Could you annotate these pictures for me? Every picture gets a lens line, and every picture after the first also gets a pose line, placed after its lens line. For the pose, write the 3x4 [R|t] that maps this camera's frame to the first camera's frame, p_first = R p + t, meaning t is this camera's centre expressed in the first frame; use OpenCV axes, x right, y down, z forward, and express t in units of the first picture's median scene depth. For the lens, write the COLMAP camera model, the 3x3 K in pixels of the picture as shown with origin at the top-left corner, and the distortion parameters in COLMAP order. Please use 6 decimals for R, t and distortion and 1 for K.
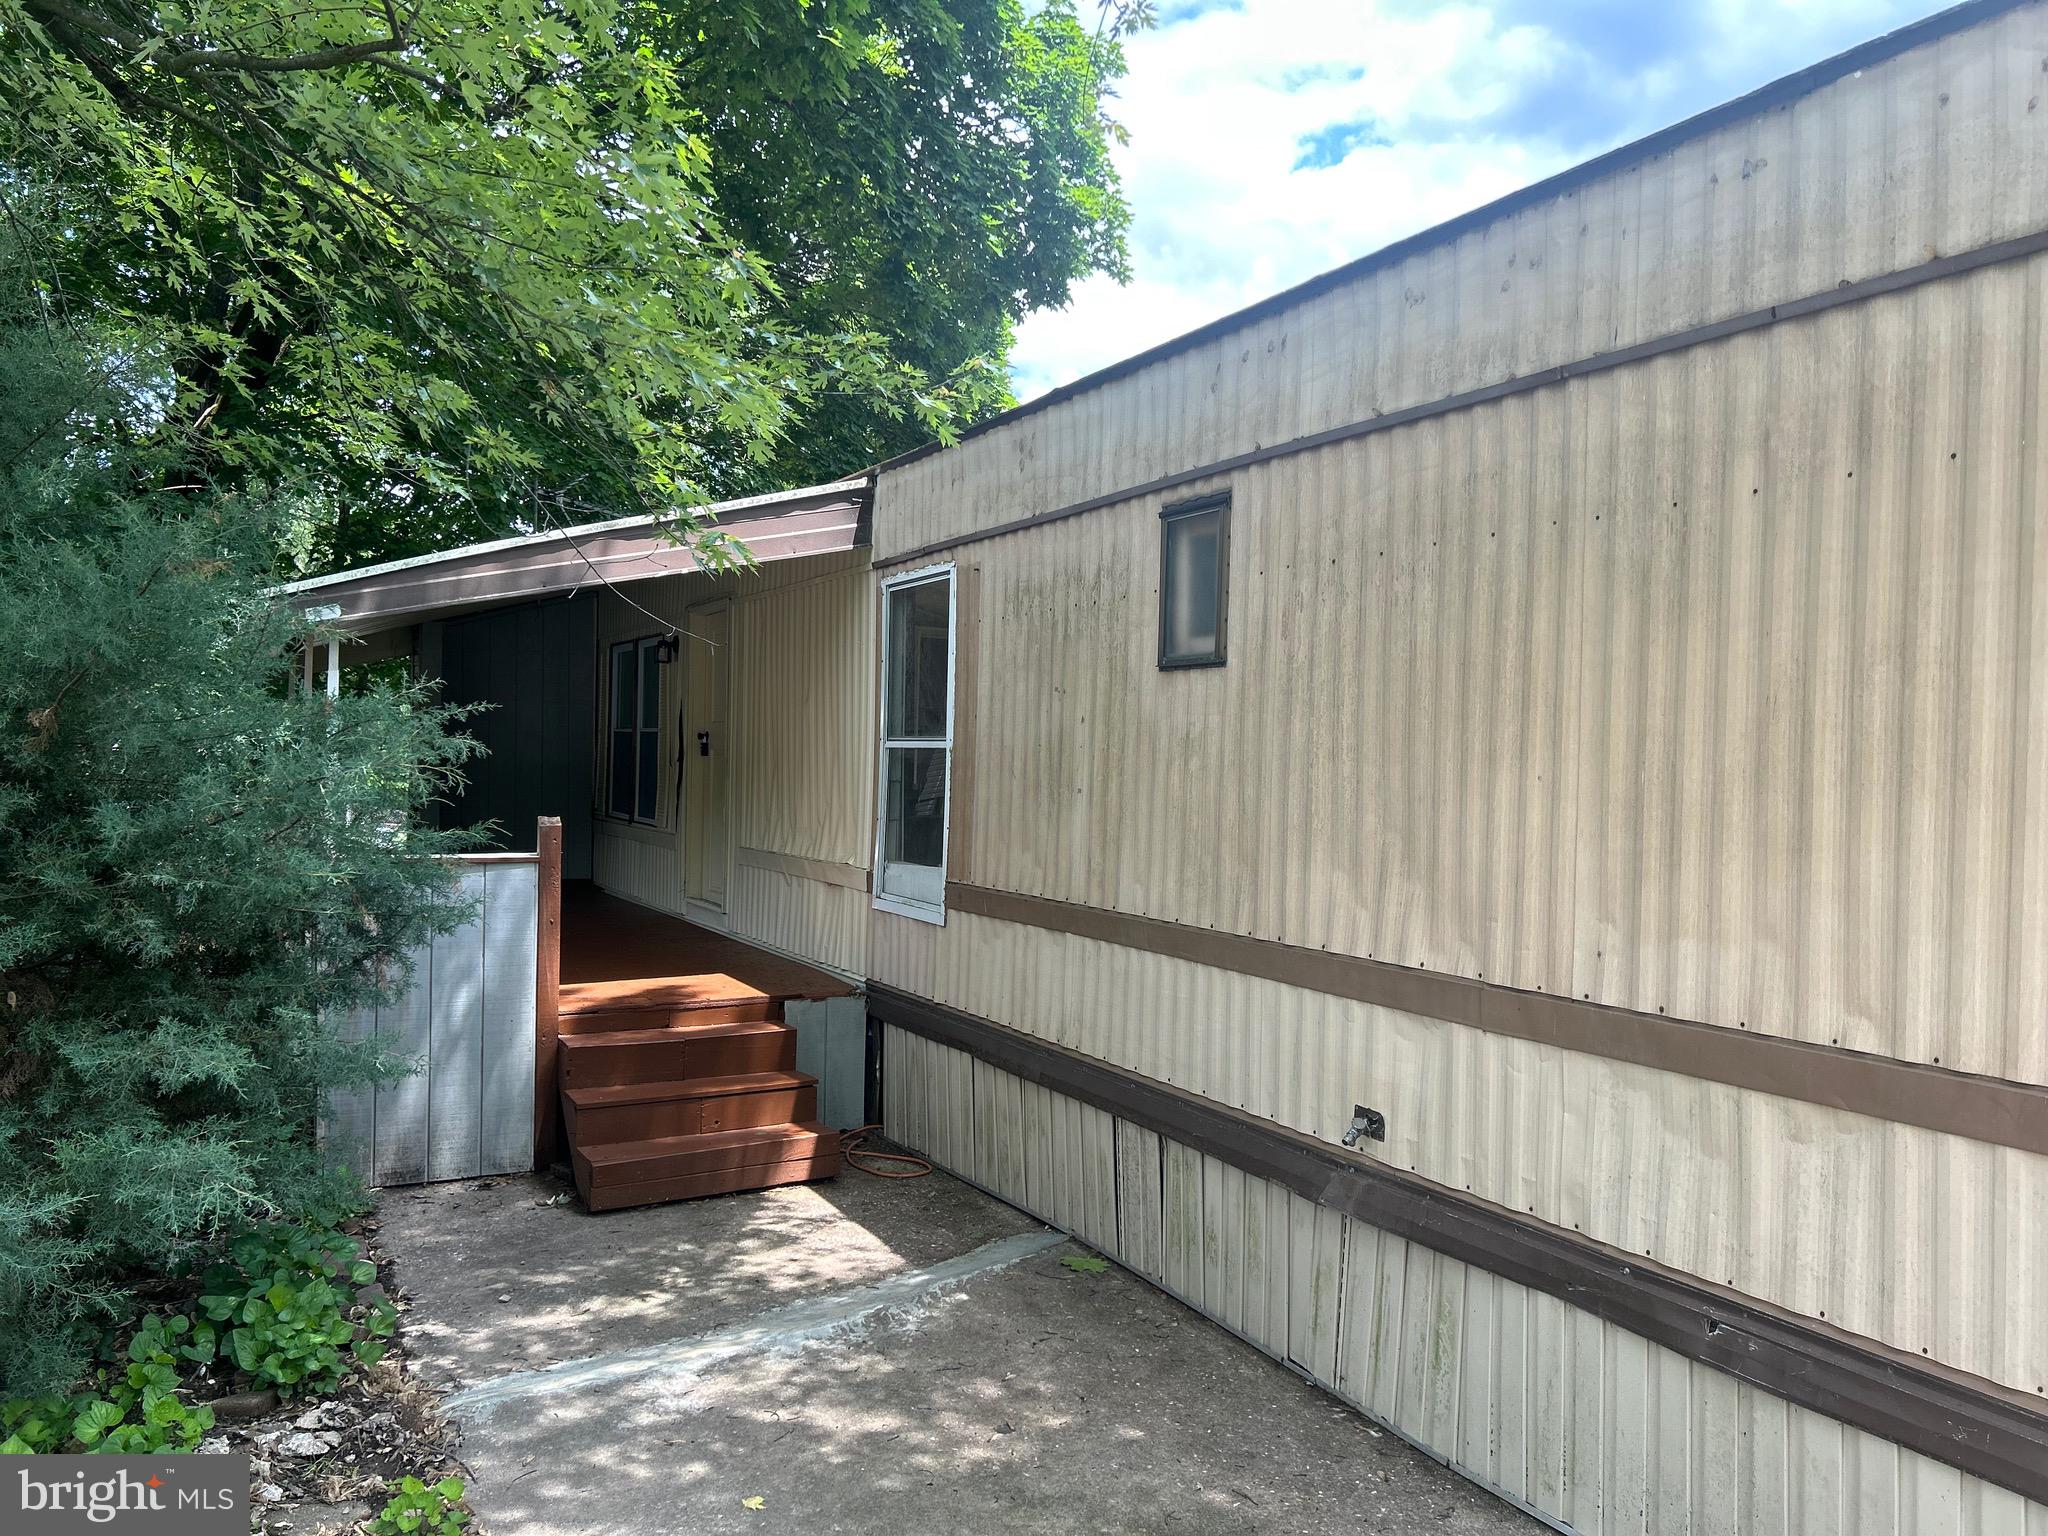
lens RADIAL K [[1512.8, 0, 1026.1], [0, 1512.8, 762.4], [0, 0, 1]] dist [0.041605, -0.055827]
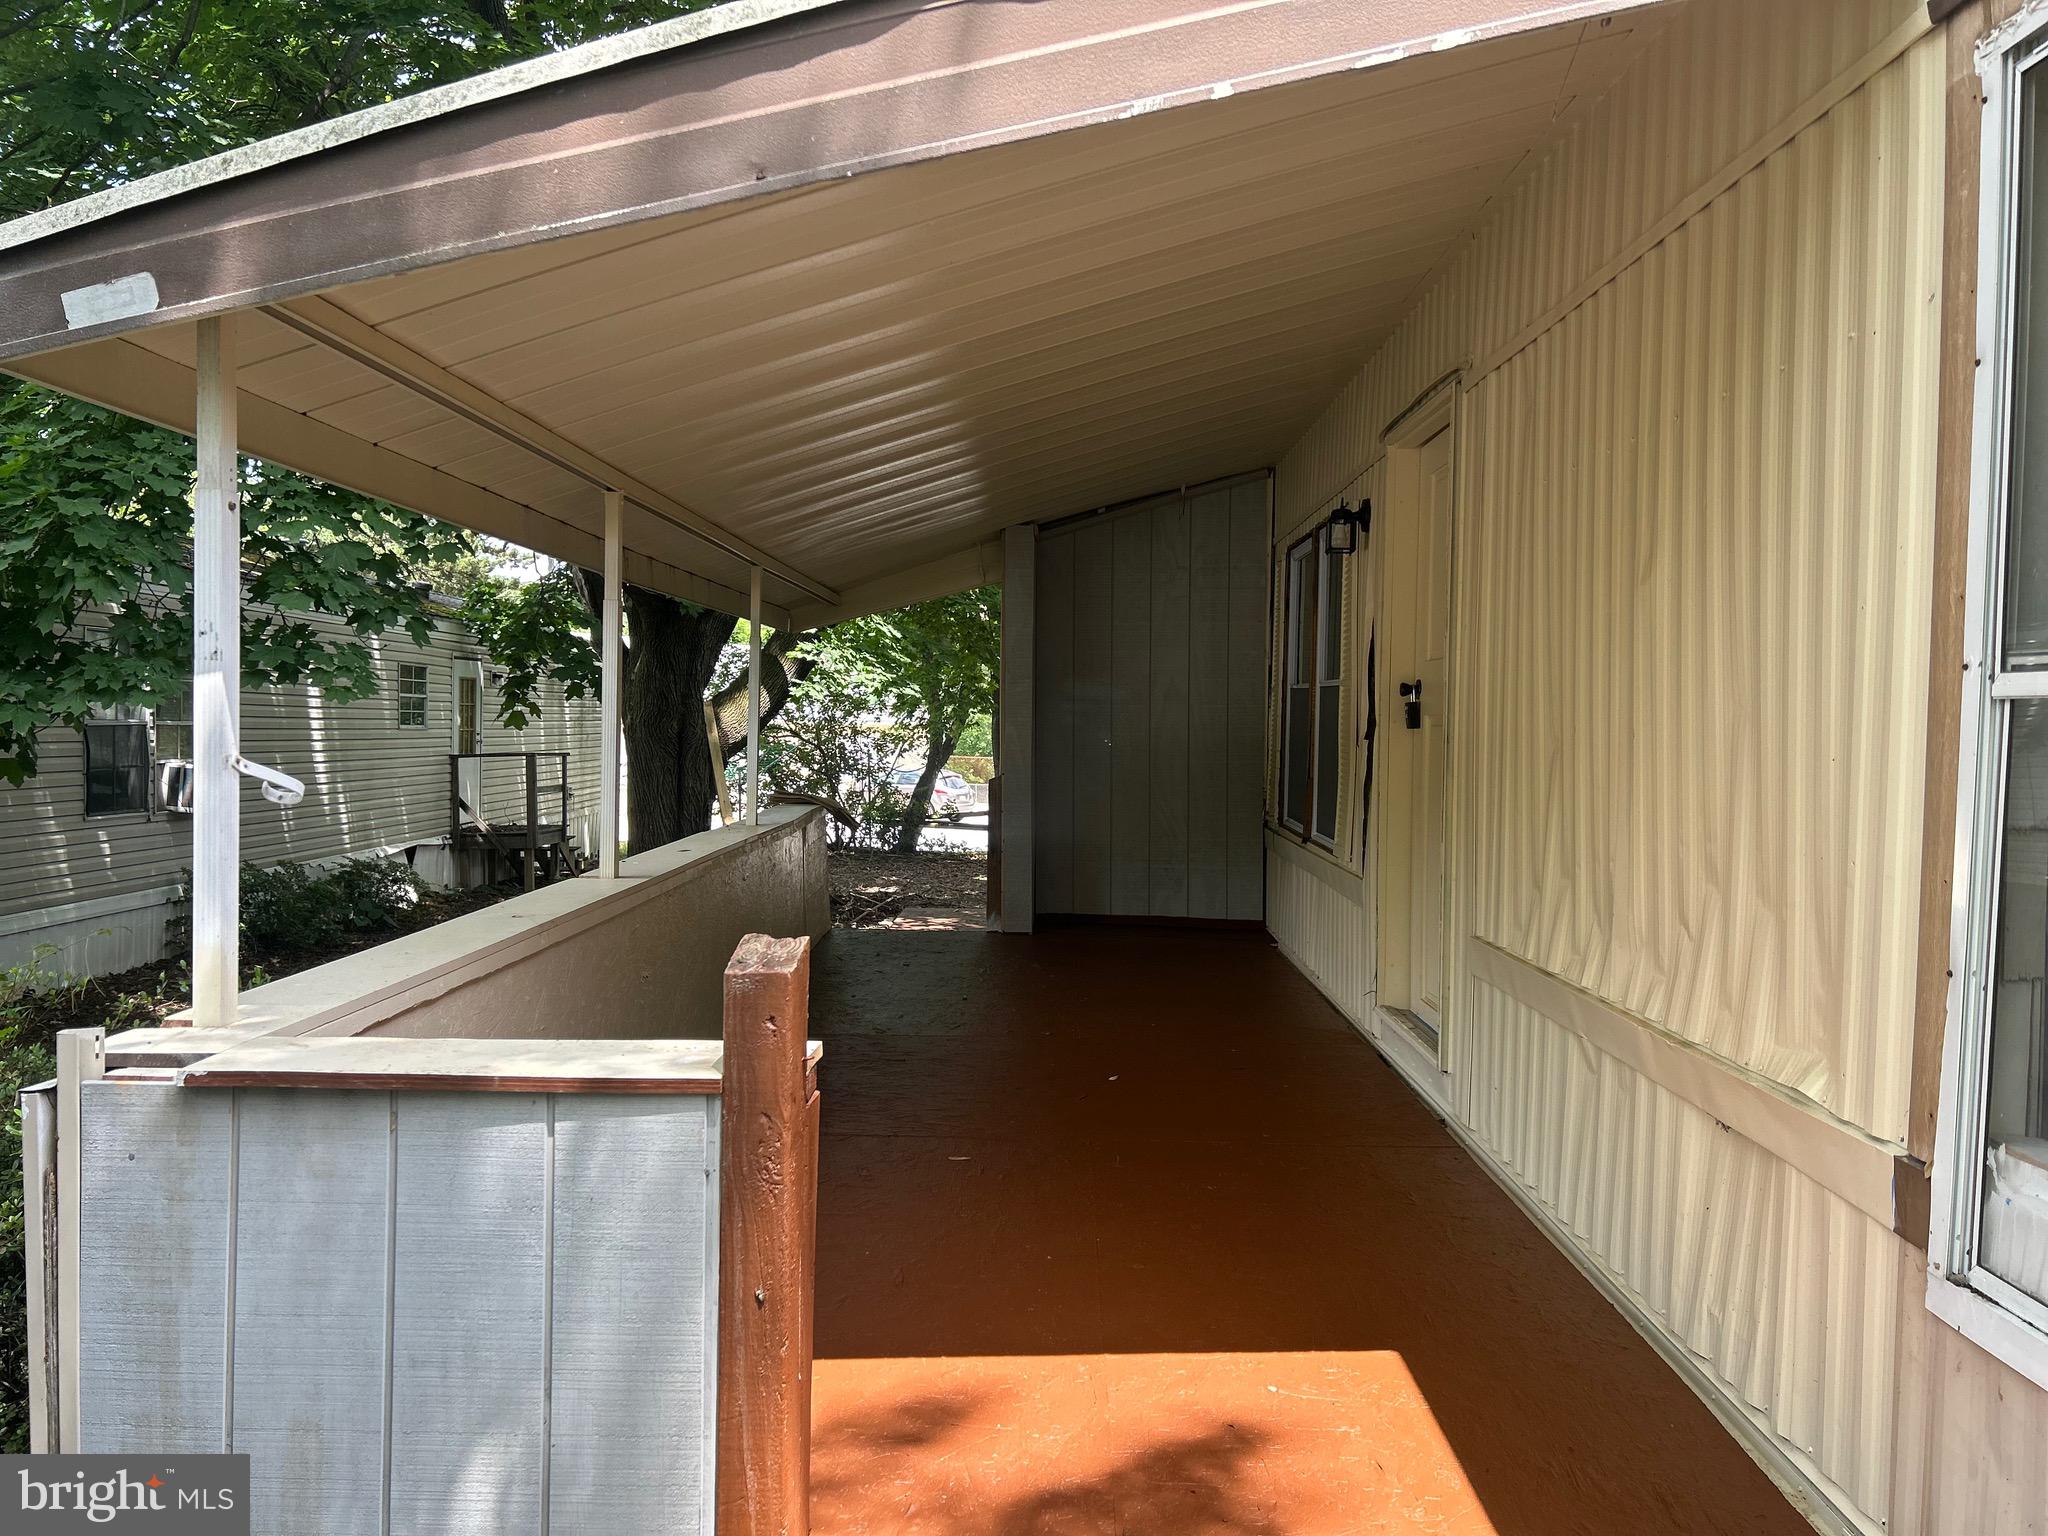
lens RADIAL K [[1512.8, 0, 1026.8], [0, 1512.8, 762.5], [0, 0, 1]] dist [0.041605, -0.055827]
pose [[0.872826, 0.009536, -0.487938, -0.080295], [-0.000075, 0.999812, 0.019406, -0.002669], [0.488031, -0.016901, 0.872663, 0.508826]]
